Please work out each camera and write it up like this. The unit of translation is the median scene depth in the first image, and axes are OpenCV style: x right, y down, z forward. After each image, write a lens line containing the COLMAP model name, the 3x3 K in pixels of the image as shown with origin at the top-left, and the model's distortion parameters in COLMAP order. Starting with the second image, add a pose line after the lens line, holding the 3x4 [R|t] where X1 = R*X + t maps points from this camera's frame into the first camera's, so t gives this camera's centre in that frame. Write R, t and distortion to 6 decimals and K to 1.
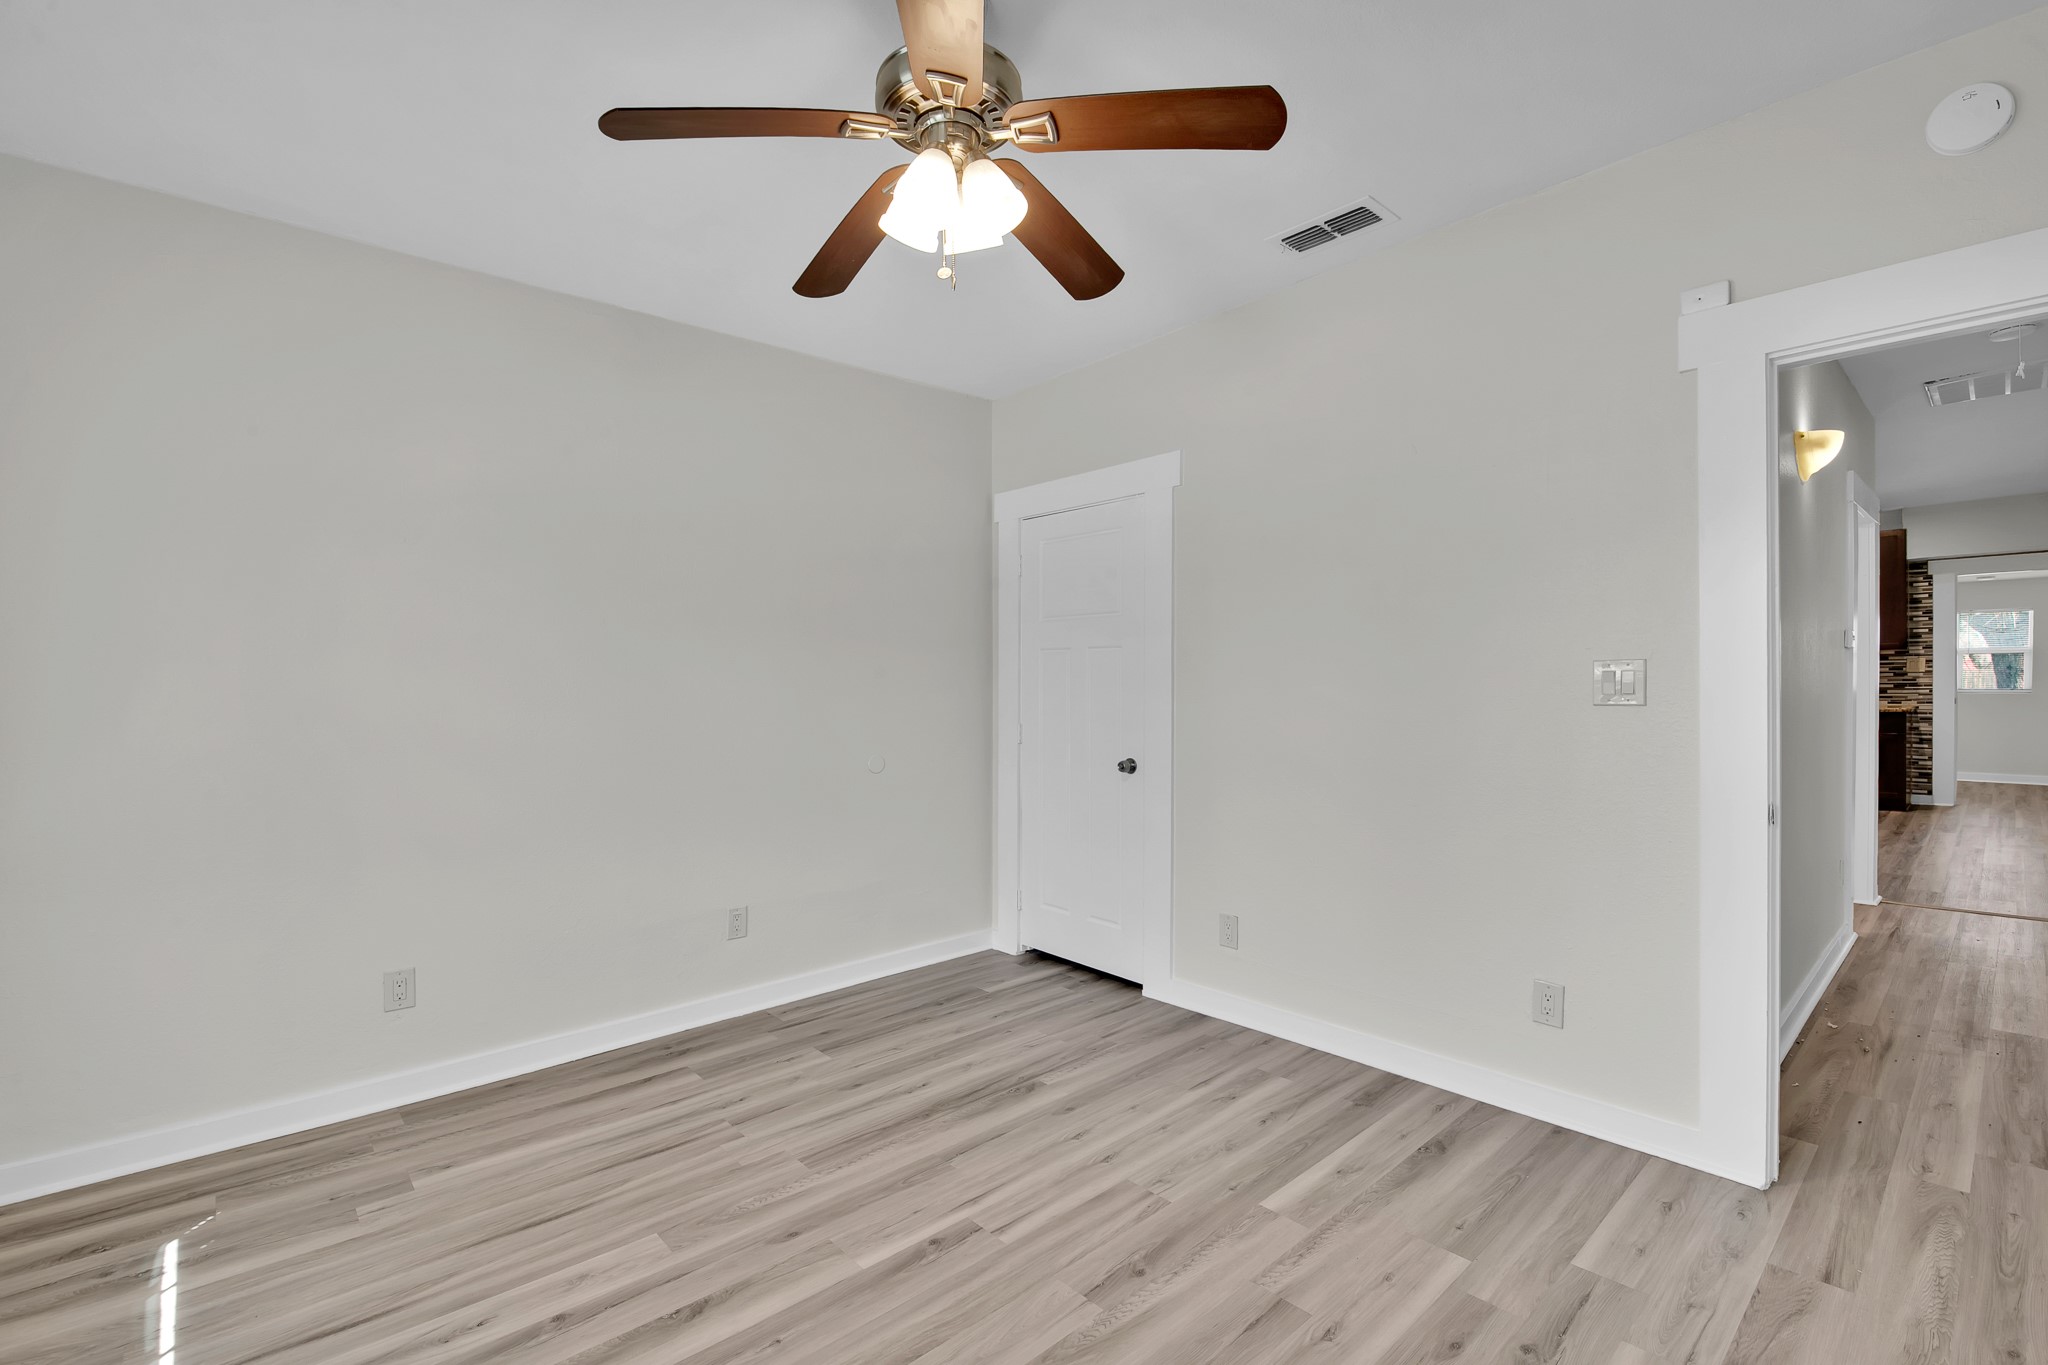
lens RADIAL K [[923.1, 0, 1035.5], [0, 923.1, 696.4], [0, 0, 1]] dist [0.002925, -0.011035]
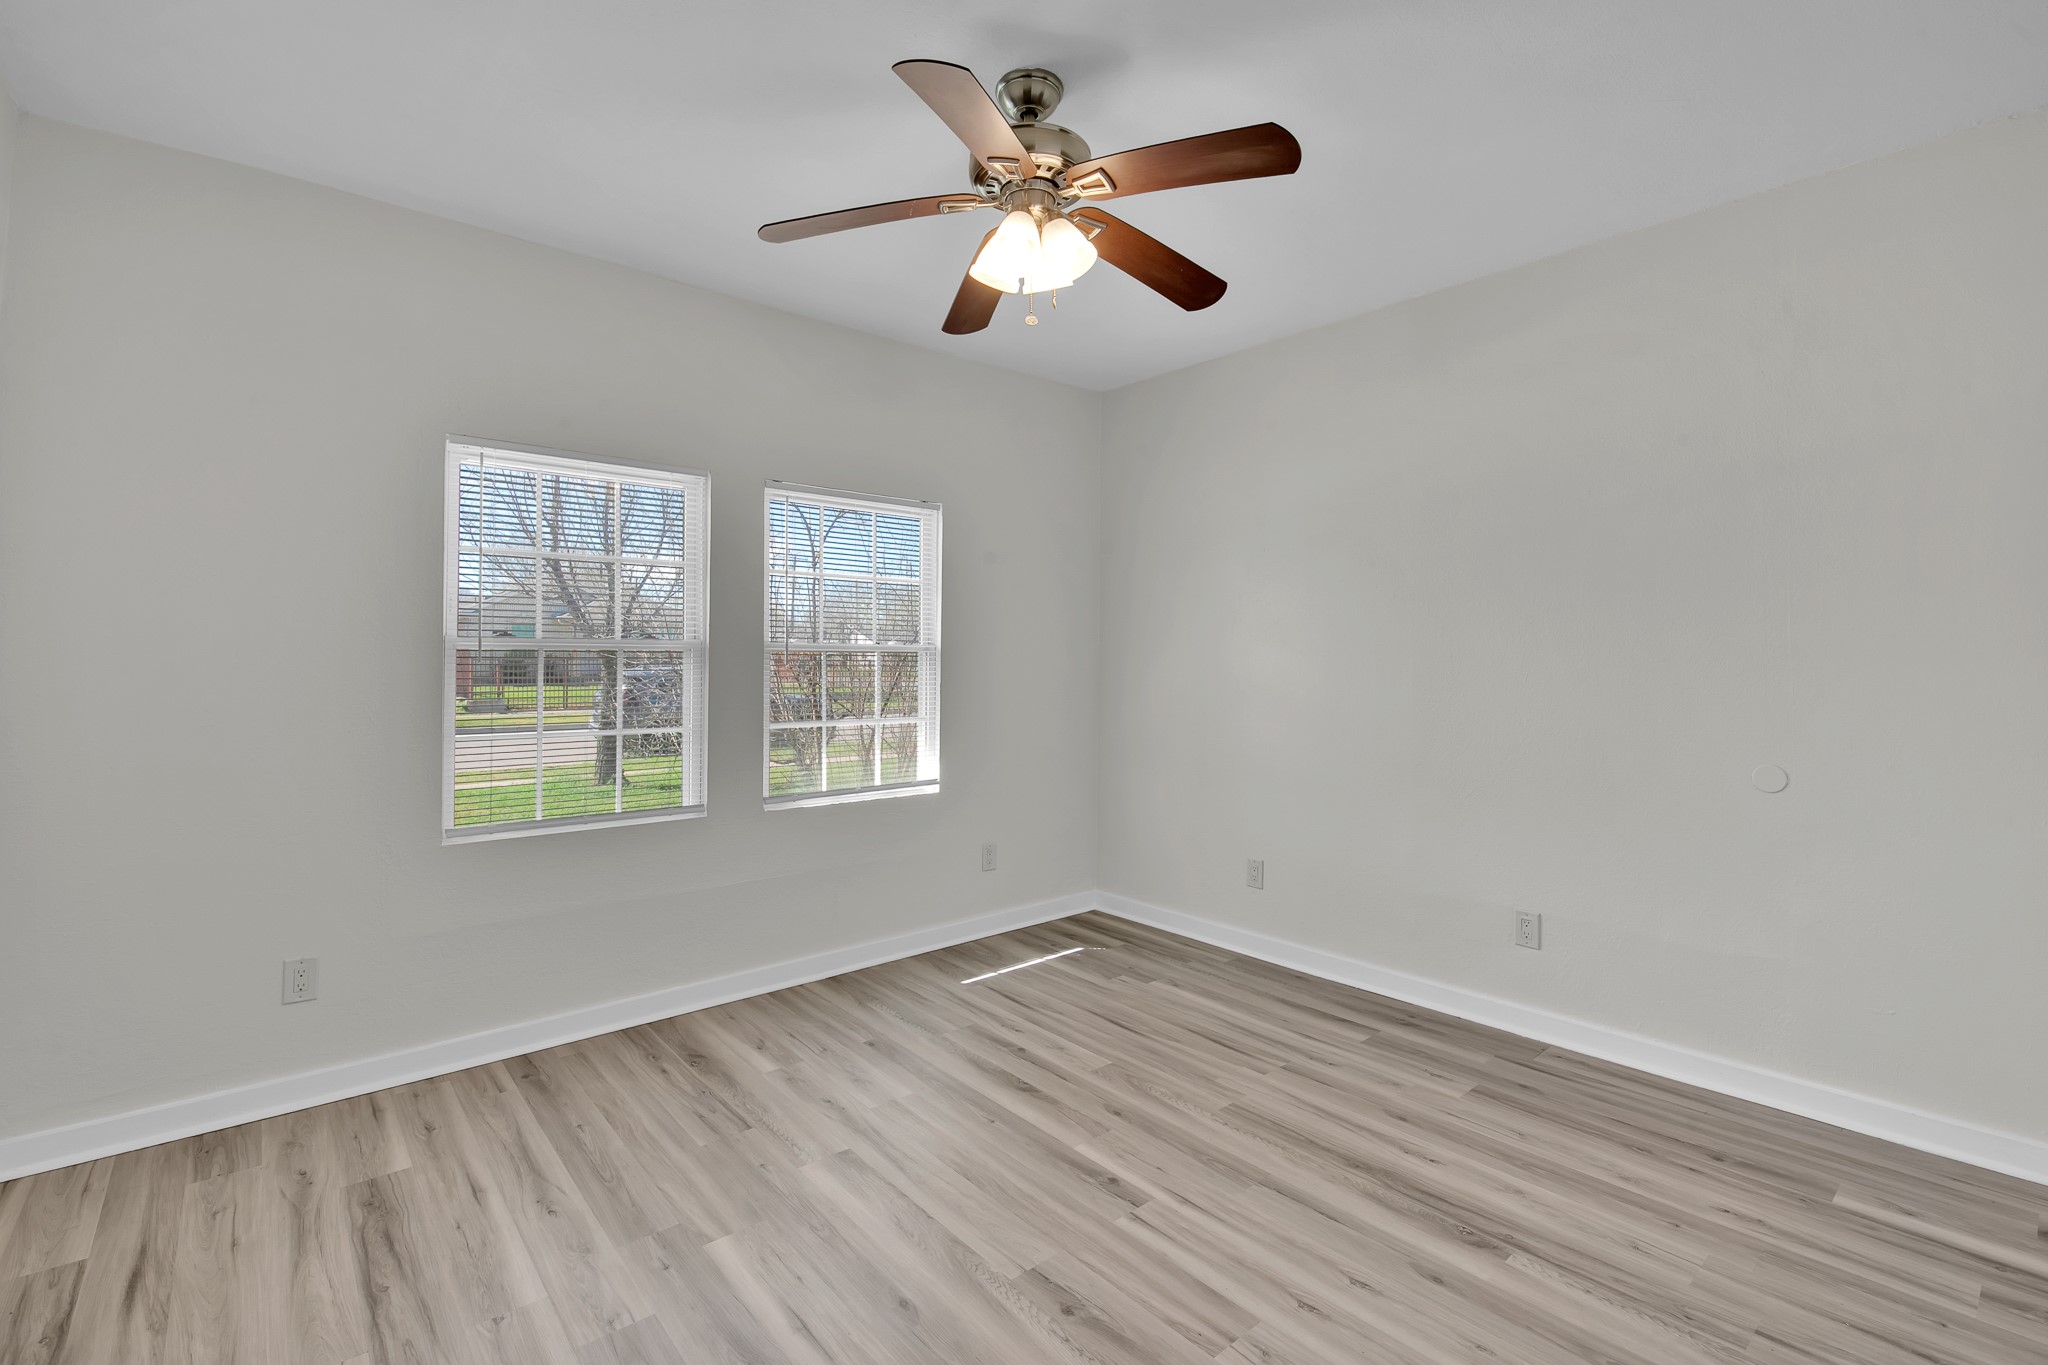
lens RADIAL K [[885.5, 0, 1021.7], [0, 885.5, 677.5], [0, 0, 1]] dist [0.000207, -0.008941]
pose [[-0.033420, 0.031088, -0.998958, 0.742543], [-0.012833, 0.999420, 0.031531, -0.031228], [0.999359, 0.013874, -0.033002, 0.734639]]
